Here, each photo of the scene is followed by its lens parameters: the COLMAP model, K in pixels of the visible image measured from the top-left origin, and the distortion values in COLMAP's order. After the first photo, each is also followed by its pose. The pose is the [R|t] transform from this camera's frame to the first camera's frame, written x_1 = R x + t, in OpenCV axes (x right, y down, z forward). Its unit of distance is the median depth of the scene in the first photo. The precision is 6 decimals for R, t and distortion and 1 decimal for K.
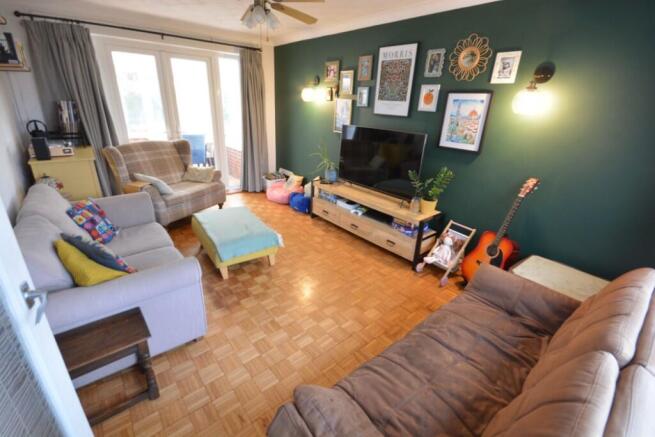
lens RADIAL K [[288.5, 0, 327.5], [0, 288.5, 218.5], [0, 0, 1]] dist [-0.000410, -0.000357]
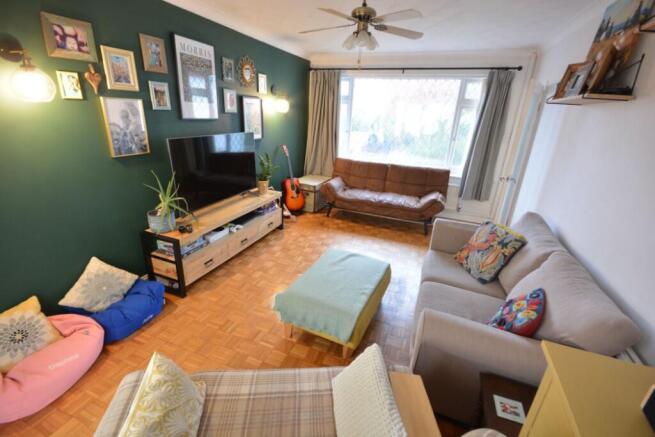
lens RADIAL K [[288.5, 0, 327.5], [0, 288.5, 218.5], [0, 0, 1]] dist [-0.000410, -0.000357]
pose [[-0.481712, -0.372529, 0.793206, -0.784437], [0.256125, 0.805773, 0.533975, -0.482914], [-0.838066, 0.460382, -0.292737, 1.068647]]
